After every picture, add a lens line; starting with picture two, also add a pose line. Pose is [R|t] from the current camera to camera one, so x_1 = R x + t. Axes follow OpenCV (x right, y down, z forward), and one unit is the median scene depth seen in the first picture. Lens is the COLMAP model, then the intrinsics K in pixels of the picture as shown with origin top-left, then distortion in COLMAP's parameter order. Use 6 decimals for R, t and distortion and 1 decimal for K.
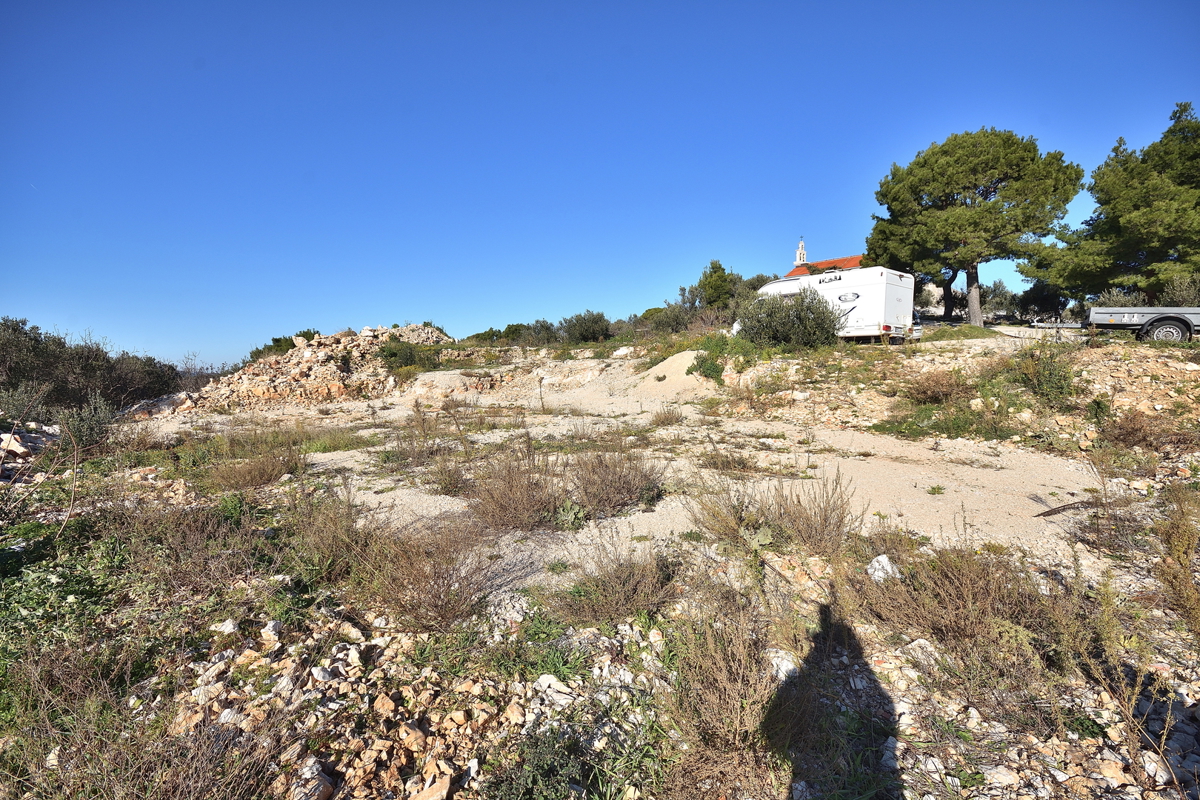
lens RADIAL K [[523.7, 0, 595.3], [0, 523.7, 406.6], [0, 0, 1]] dist [0.002209, -0.004733]
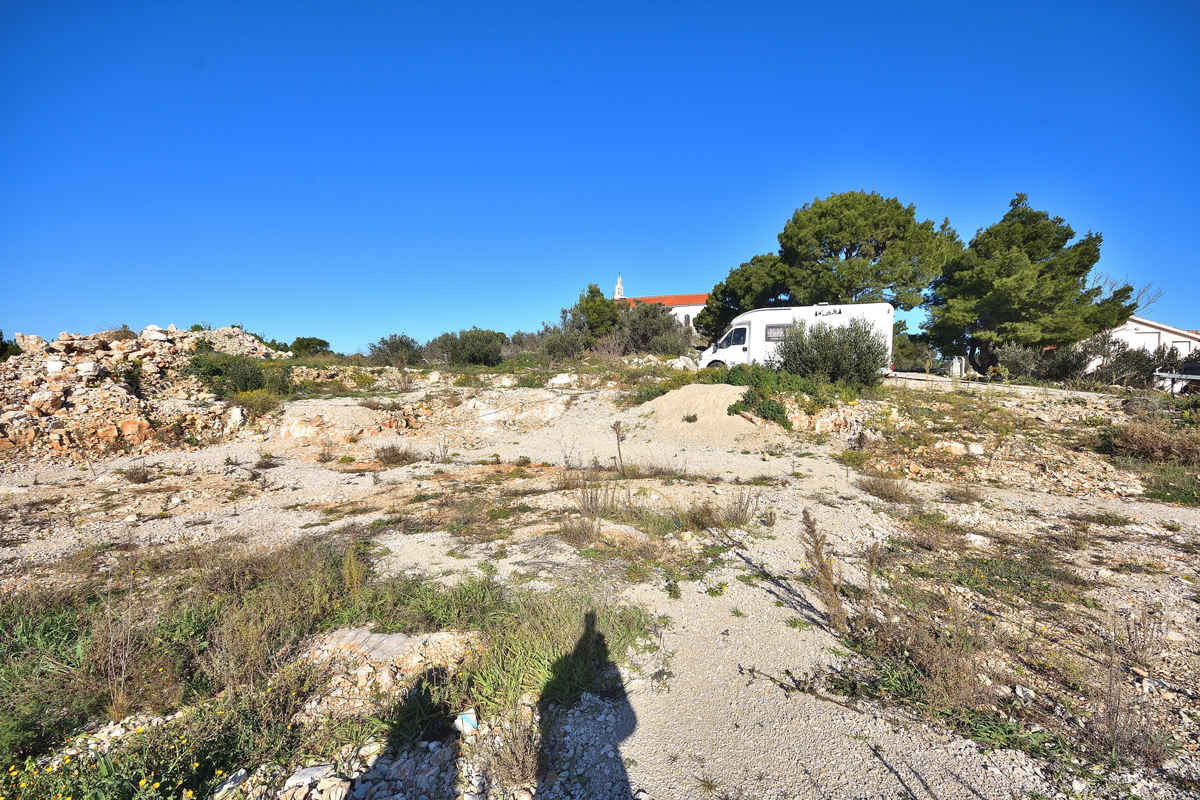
lens RADIAL K [[523.7, 0, 597.8], [0, 523.7, 402.0], [0, 0, 1]] dist [0.002209, -0.004733]
pose [[0.916525, 0.017136, 0.399611, -0.519942], [0.005319, 0.998471, -0.055015, -0.058692], [-0.399943, 0.052548, 0.915033, 0.549669]]
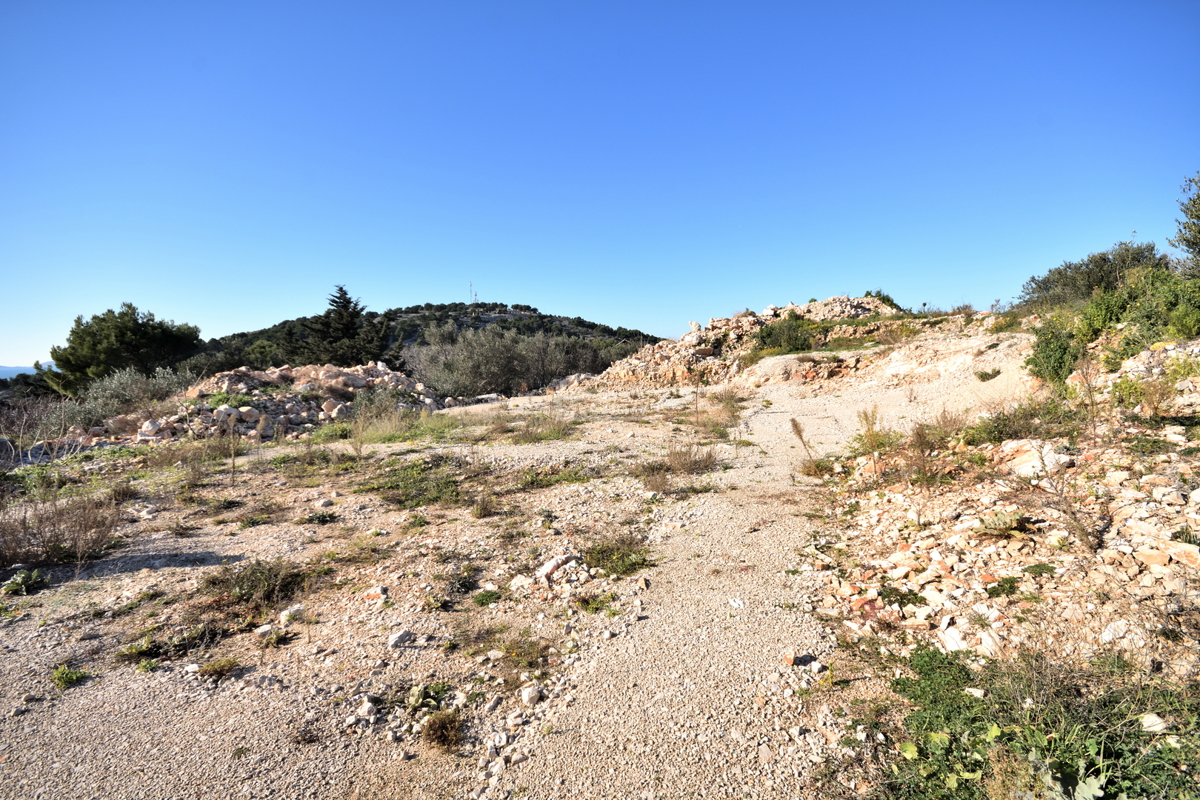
lens RADIAL K [[523.7, 0, 610.7], [0, 523.7, 399.3], [0, 0, 1]] dist [0.002209, -0.004733]
pose [[0.530045, 0.069139, -0.845146, 0.593613], [-0.037173, 0.997607, 0.058298, -0.075693], [0.847155, 0.000516, 0.531346, 0.686802]]
